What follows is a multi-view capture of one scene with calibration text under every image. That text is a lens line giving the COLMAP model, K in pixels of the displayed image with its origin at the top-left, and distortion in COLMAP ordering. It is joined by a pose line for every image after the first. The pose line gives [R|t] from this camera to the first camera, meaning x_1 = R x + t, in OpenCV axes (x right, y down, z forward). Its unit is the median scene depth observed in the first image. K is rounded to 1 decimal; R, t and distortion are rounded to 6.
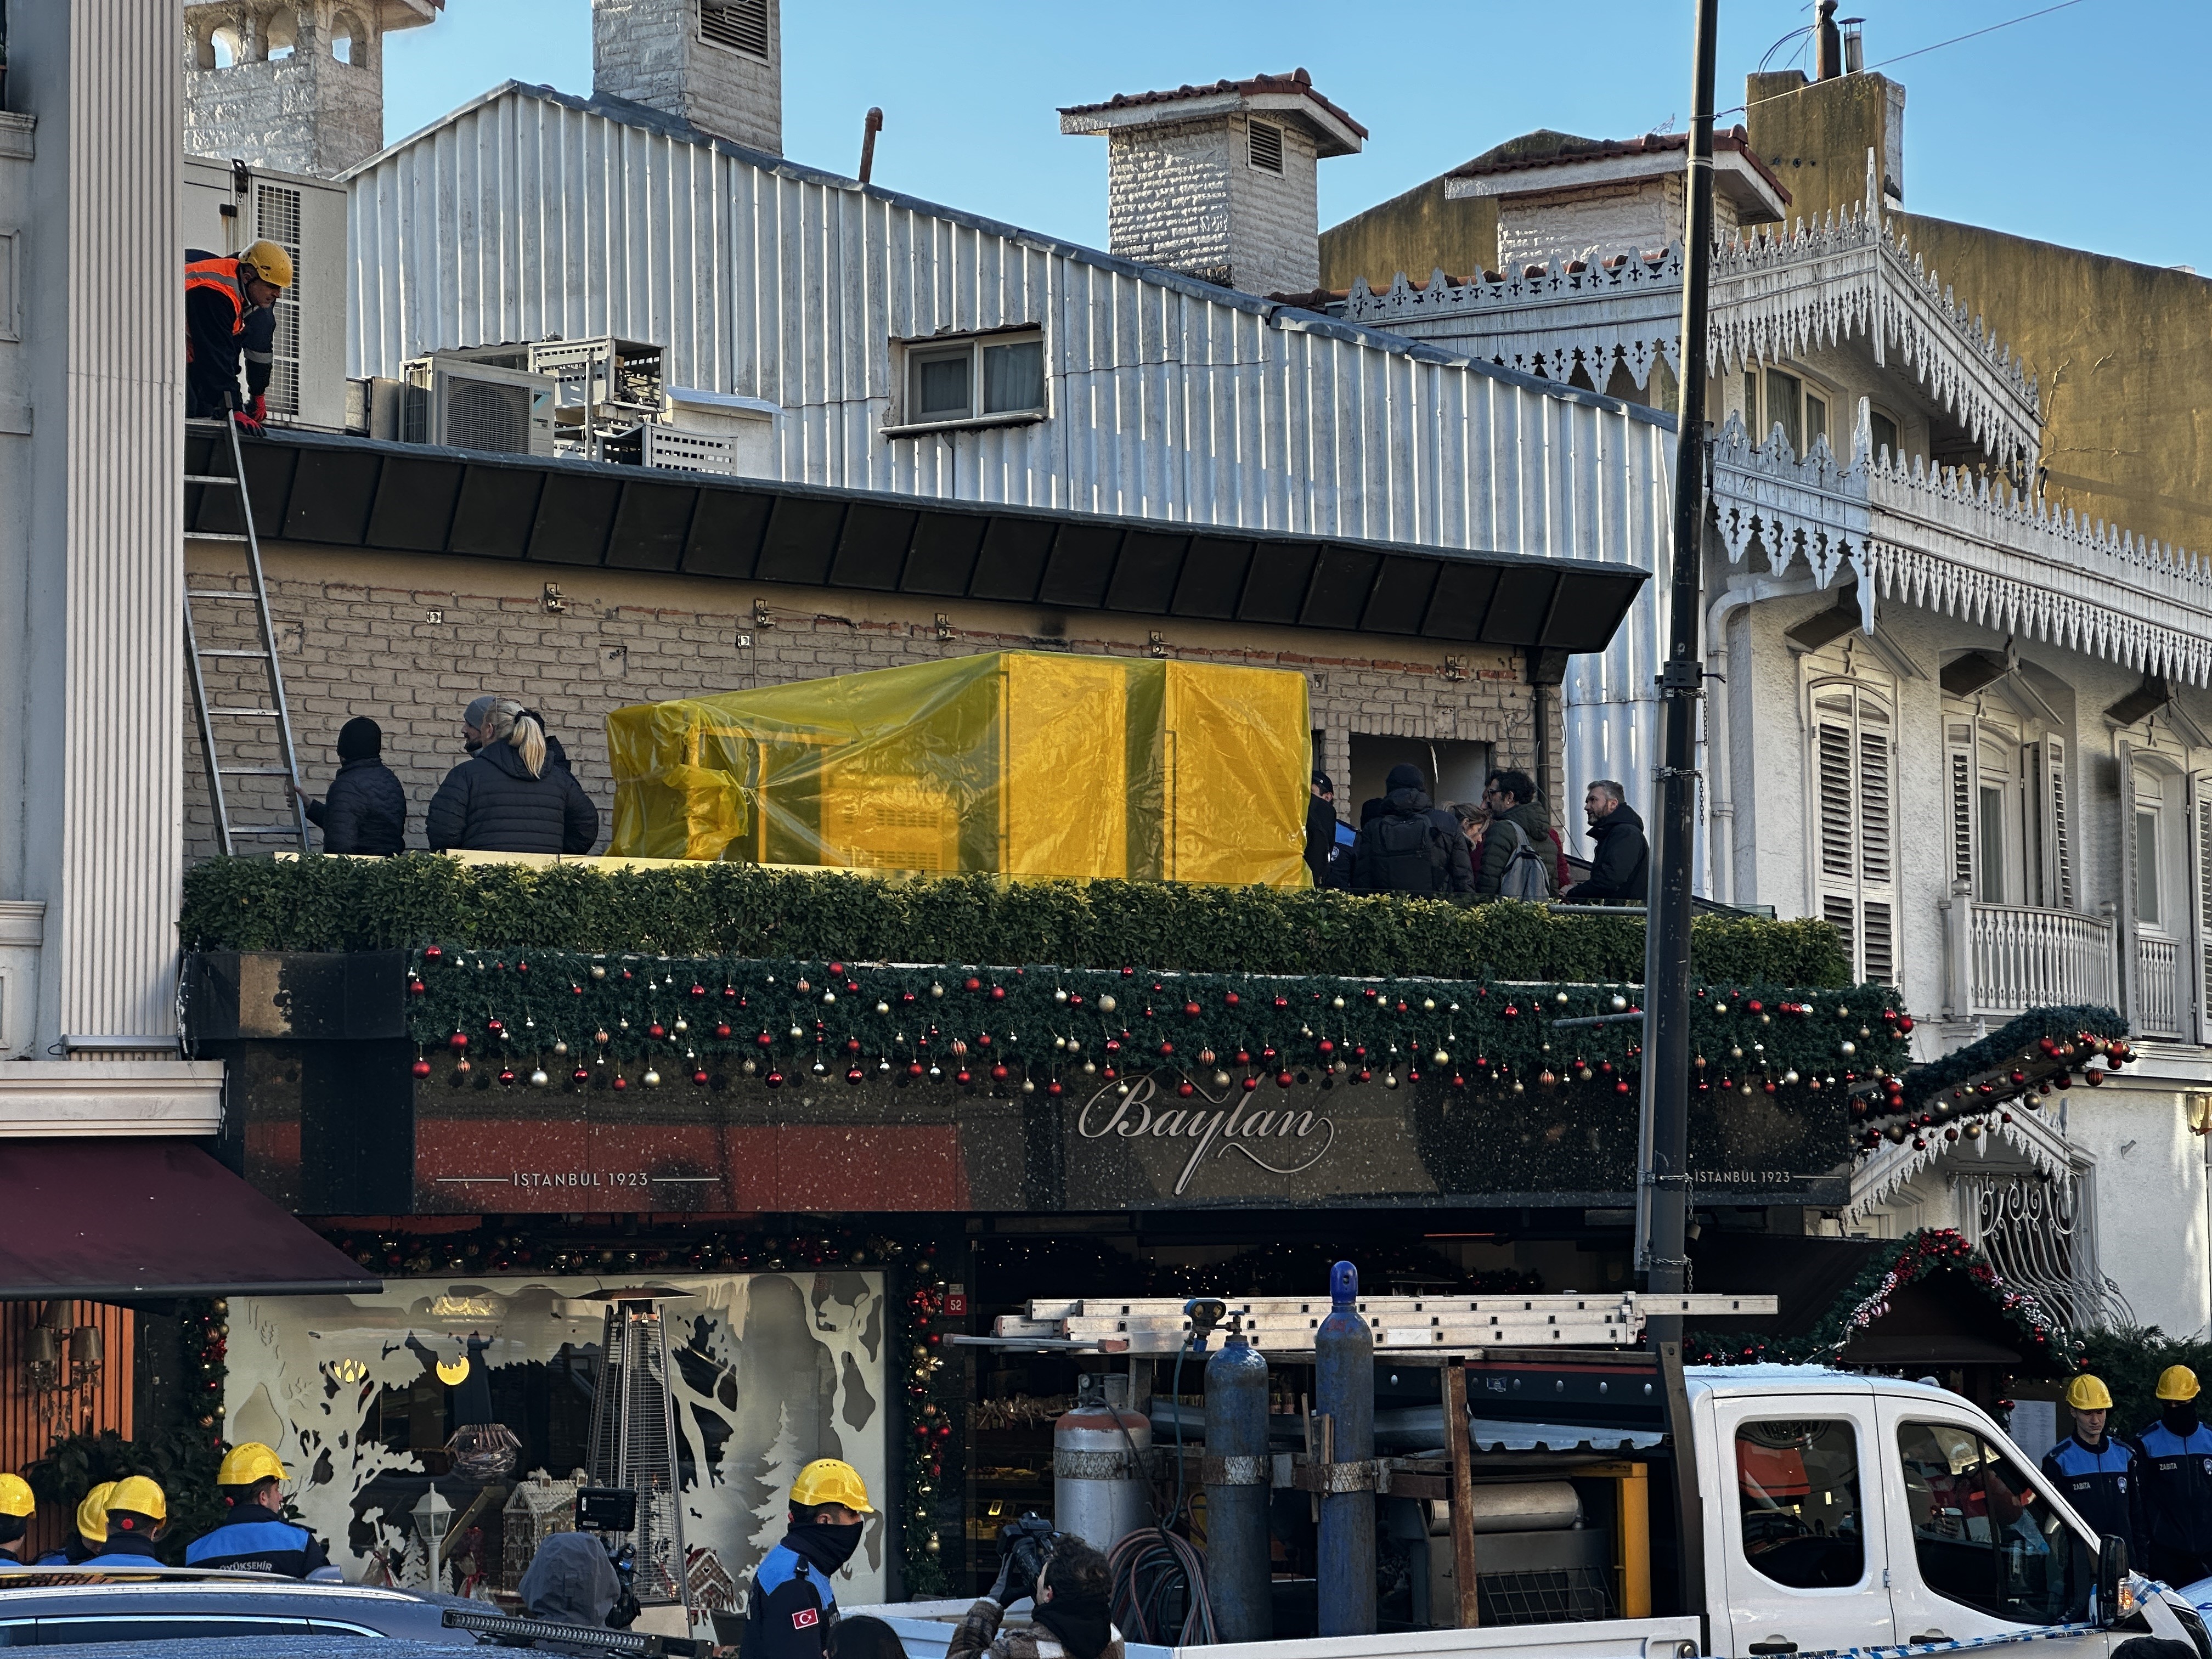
lens RADIAL K [[4953.1, 0, 1105.6], [0, 4953.1, 829.1], [0, 0, 1]] dist [0.112227, 0.000000]
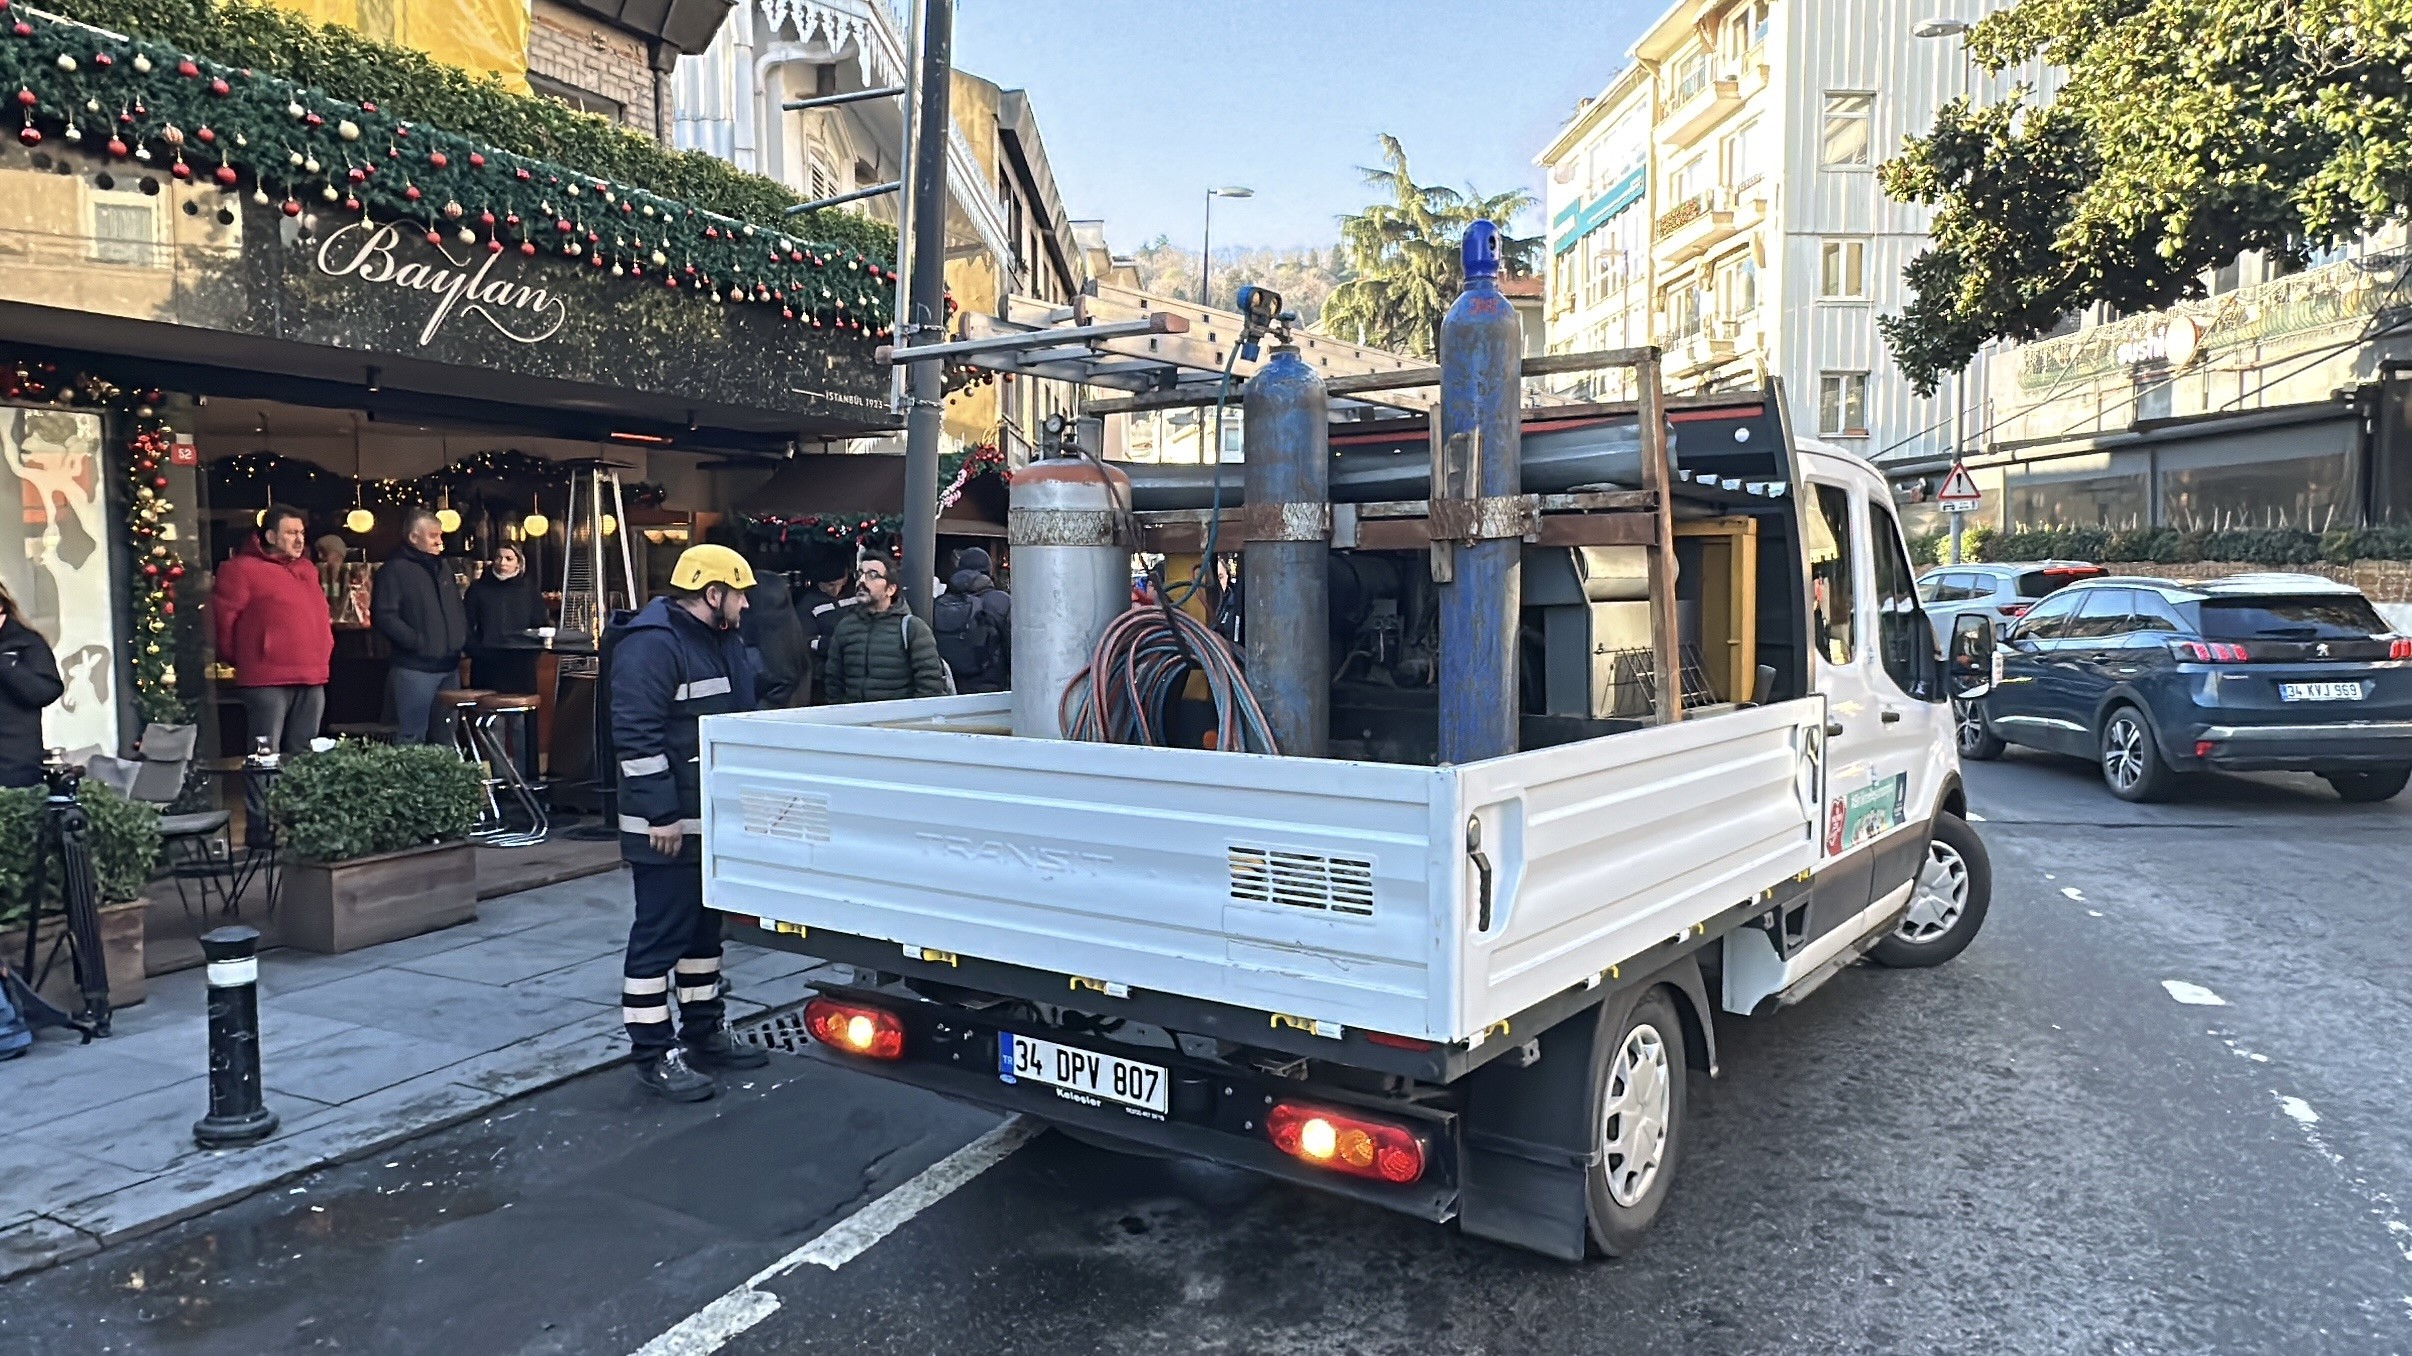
lens RADIAL K [[1619.7, 0, 1204.8], [0, 1619.7, 686.1], [0, 0, 1]] dist [-0.002617, 0.001886]
pose [[0.864723, -0.031825, 0.501240, -0.016685], [-0.037160, 0.991201, 0.127041, 0.094034], [-0.500872, -0.128482, 0.855932, 0.594497]]
